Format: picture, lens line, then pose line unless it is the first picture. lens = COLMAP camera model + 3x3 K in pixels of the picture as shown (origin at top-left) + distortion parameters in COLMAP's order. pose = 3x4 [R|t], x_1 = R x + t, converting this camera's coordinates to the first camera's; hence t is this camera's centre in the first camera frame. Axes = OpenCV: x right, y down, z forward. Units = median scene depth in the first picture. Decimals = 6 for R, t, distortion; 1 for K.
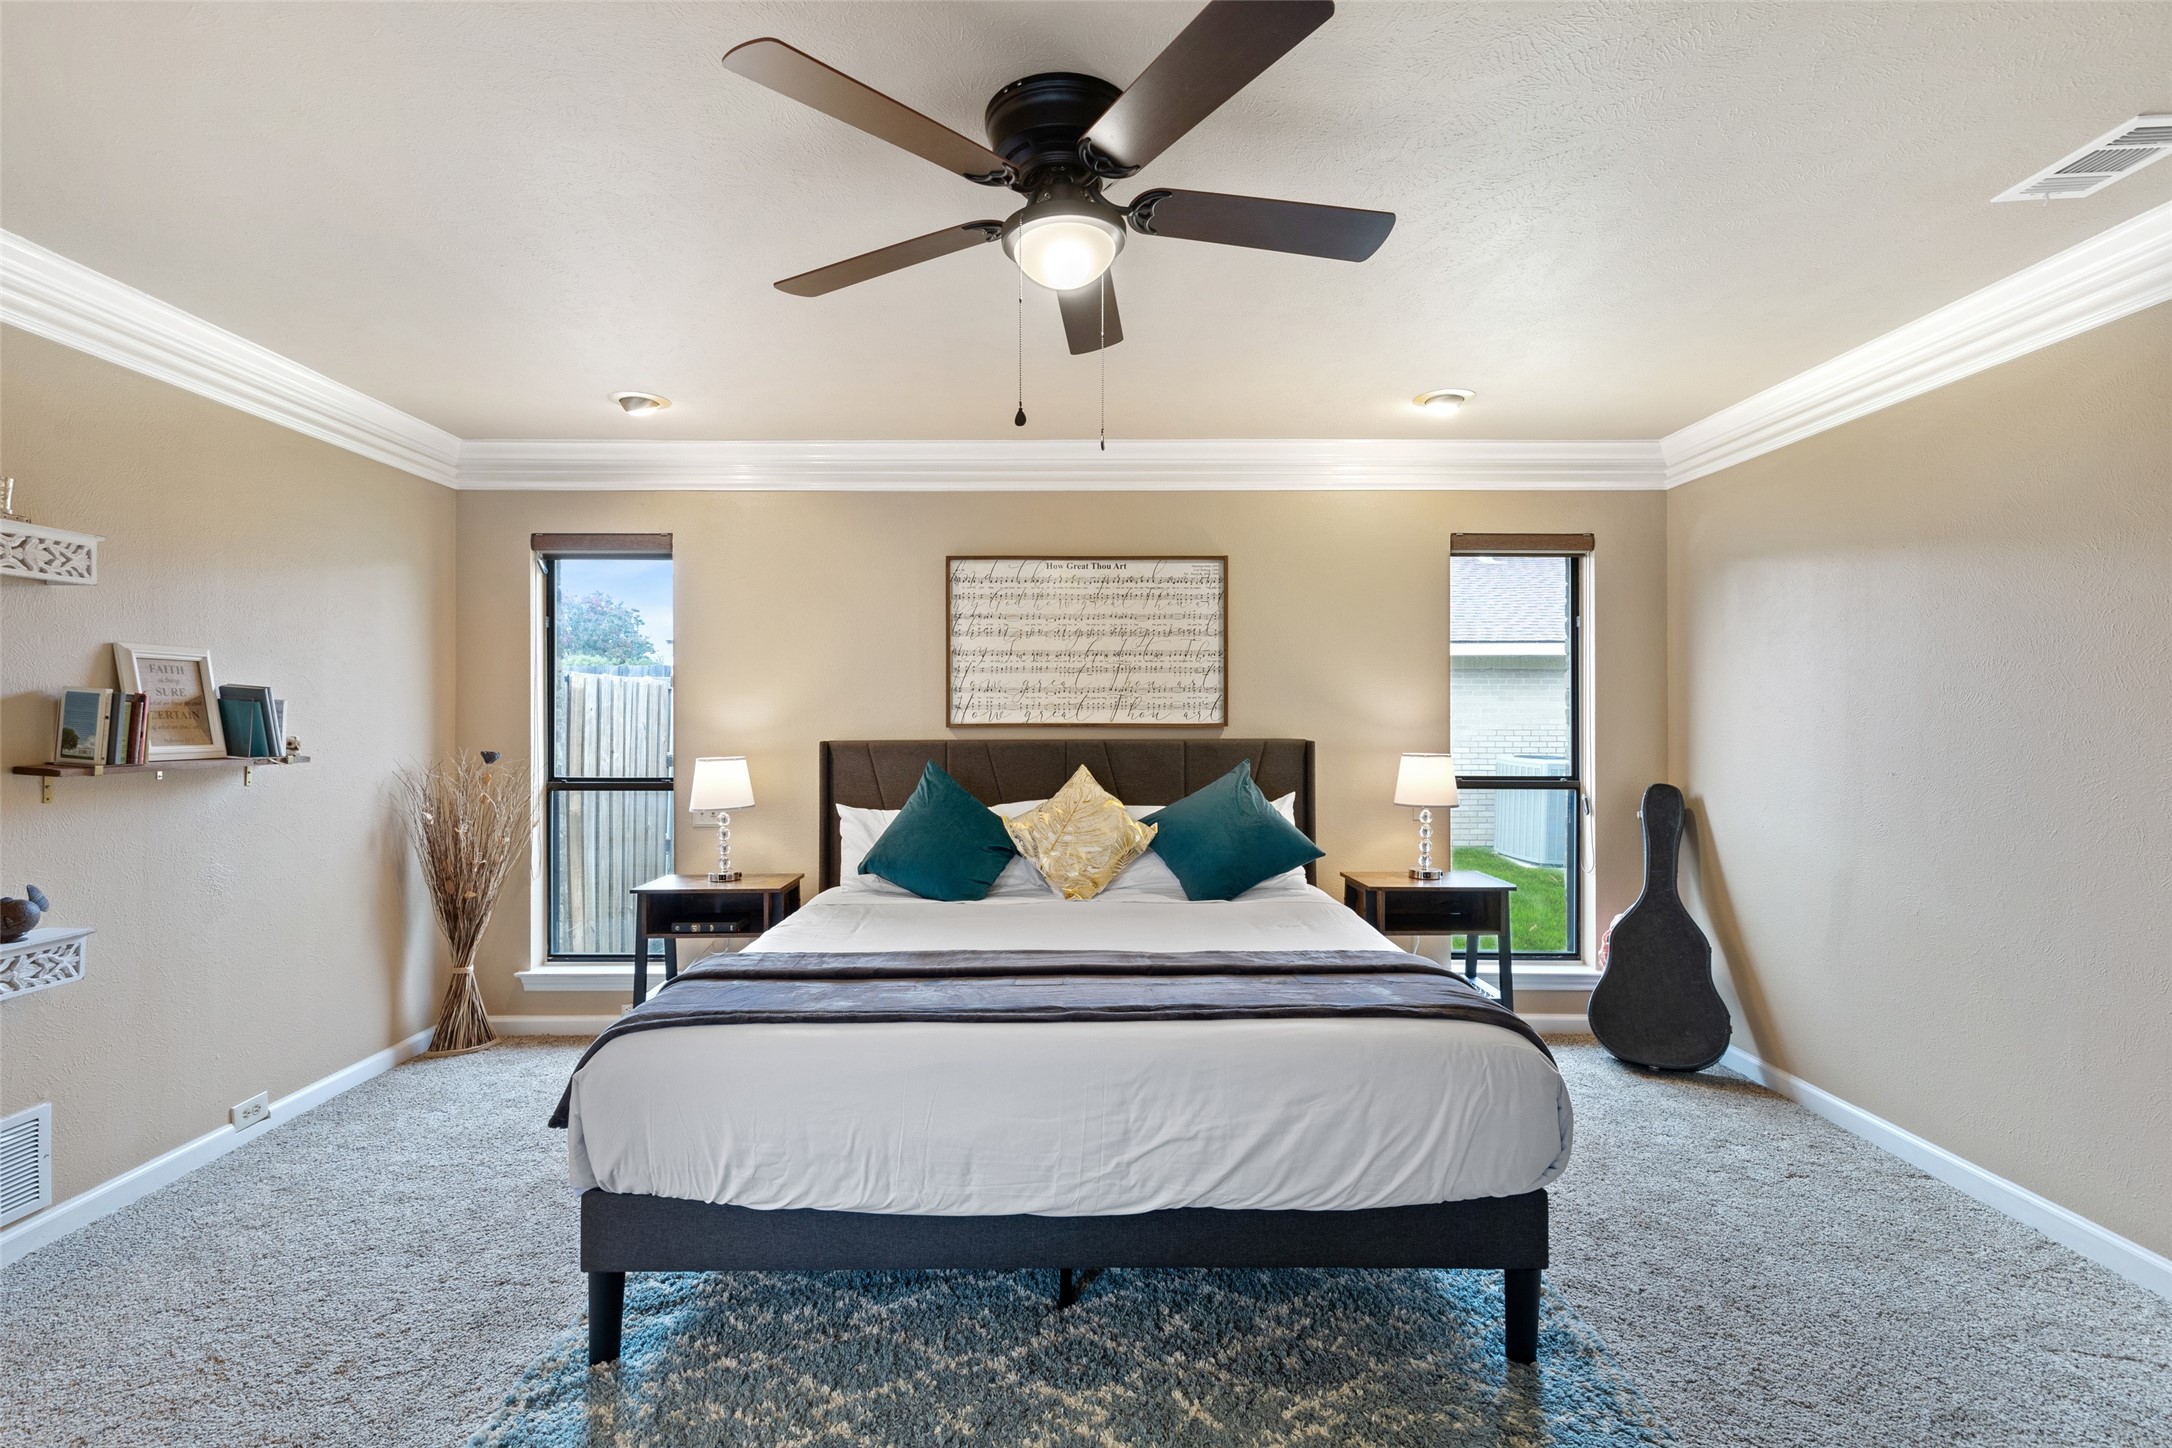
lens RADIAL K [[990.9, 0, 1085.5], [0, 990.9, 726.6], [0, 0, 1]] dist [-0.000297, -0.001594]
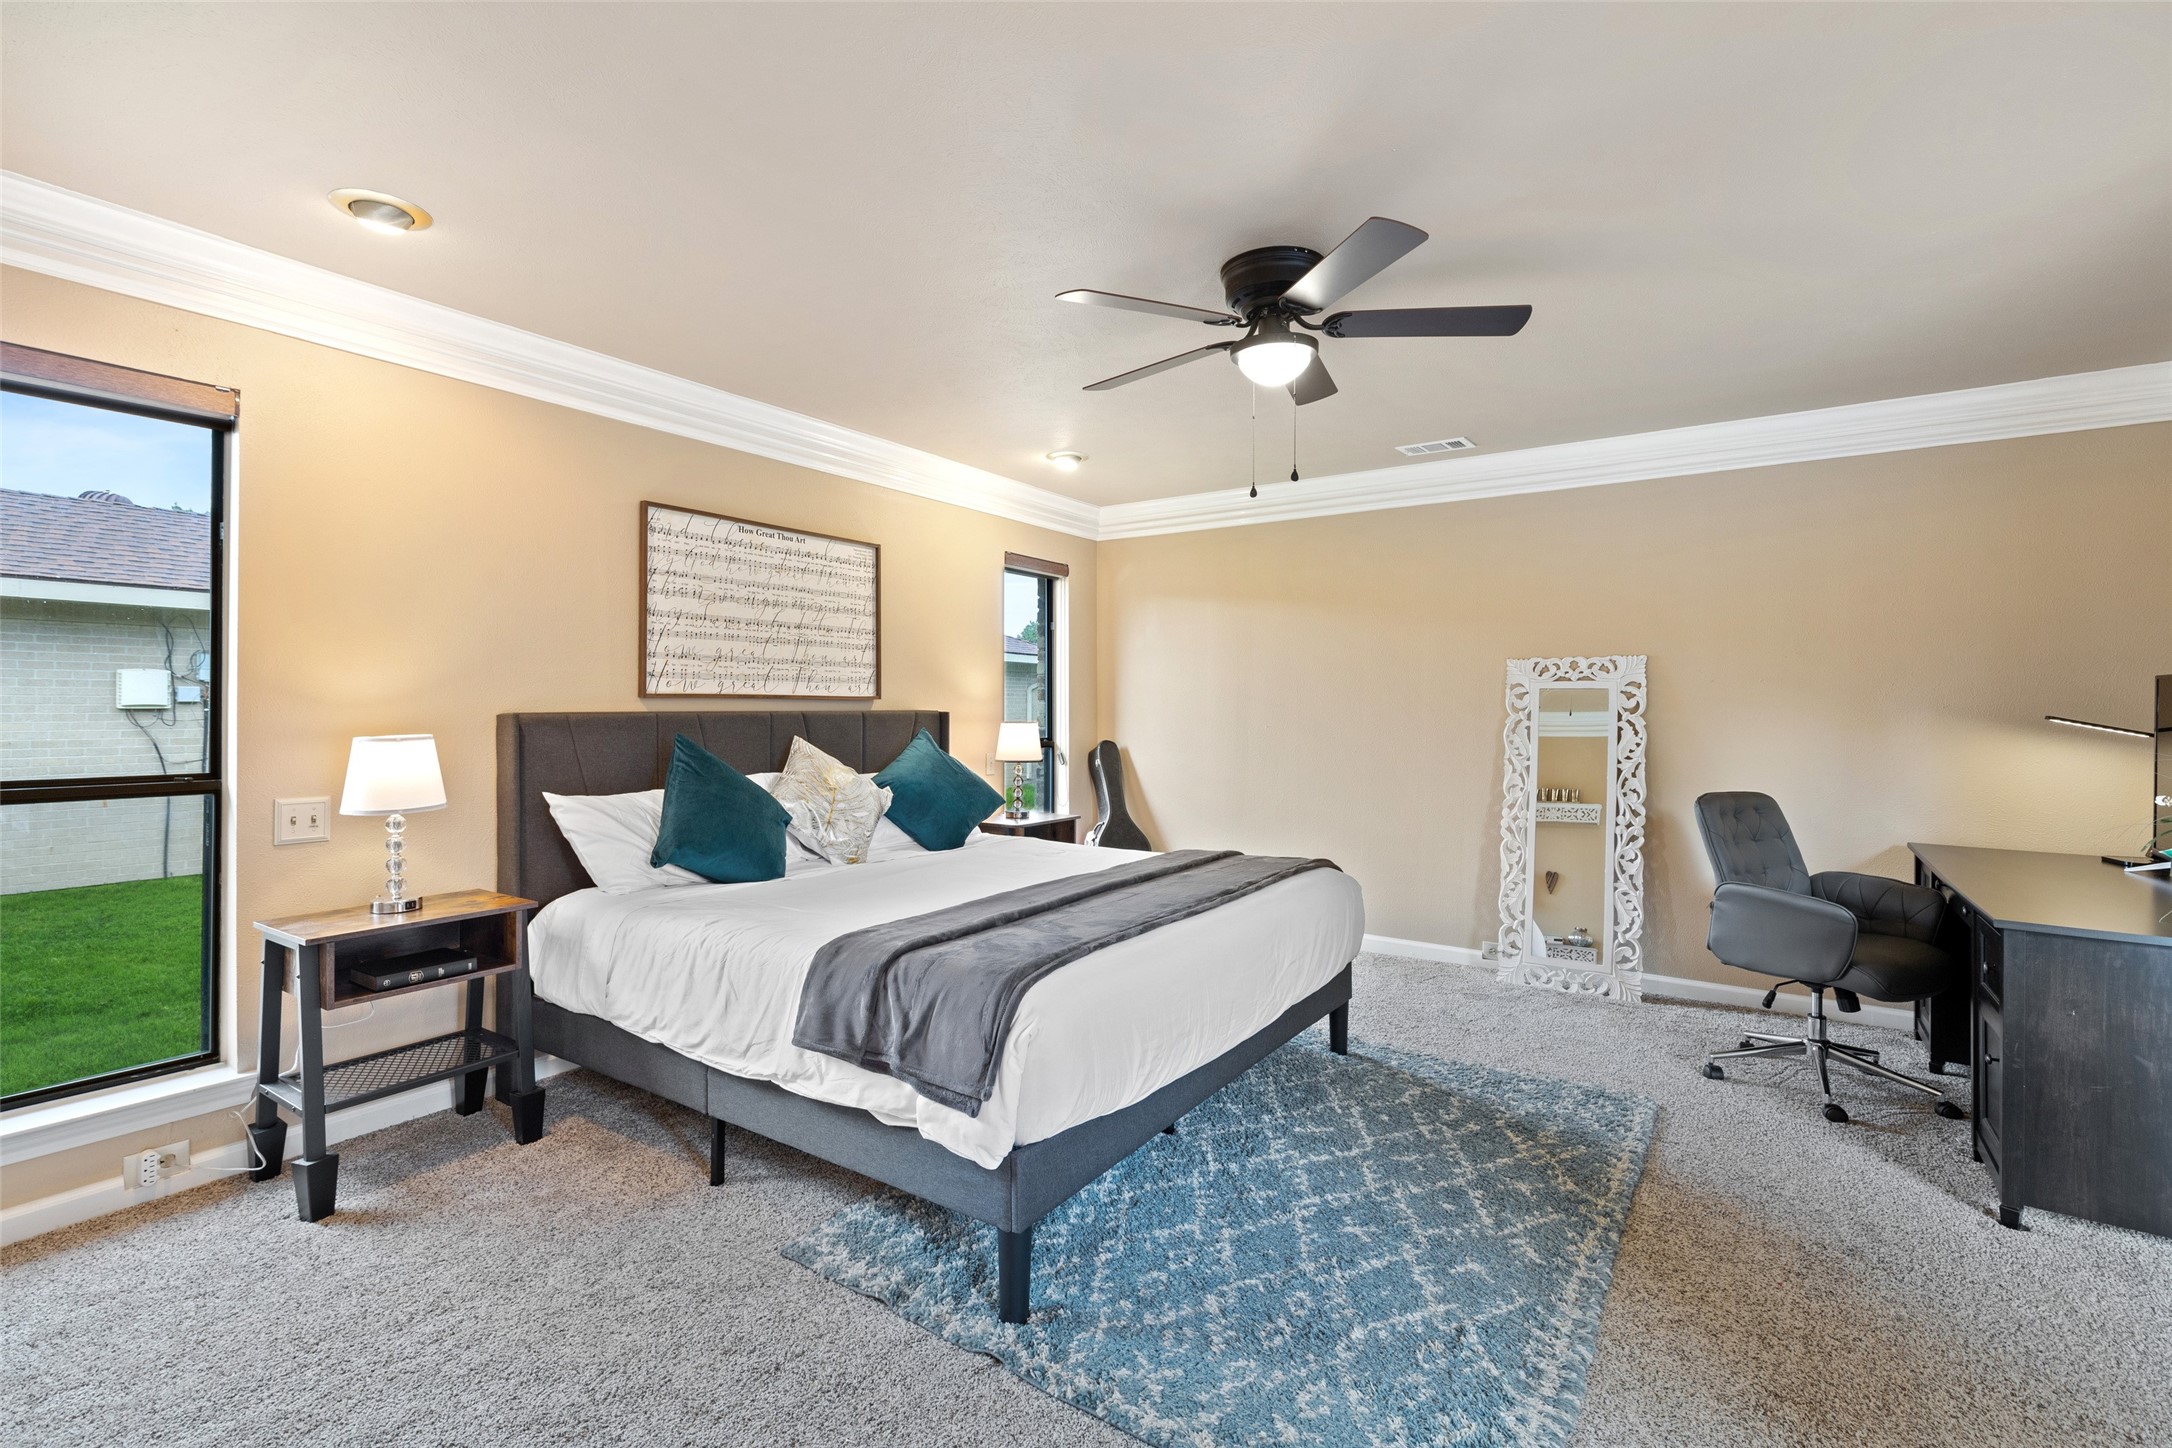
lens RADIAL K [[990.9, 0, 1081.0], [0, 990.9, 712.3], [0, 0, 1]] dist [-0.000297, -0.001594]
pose [[0.567326, -0.001545, 0.823492, -0.636003], [0.001419, 0.999999, 0.000898, 0.013390], [-0.823492, 0.000659, 0.567327, 0.190269]]
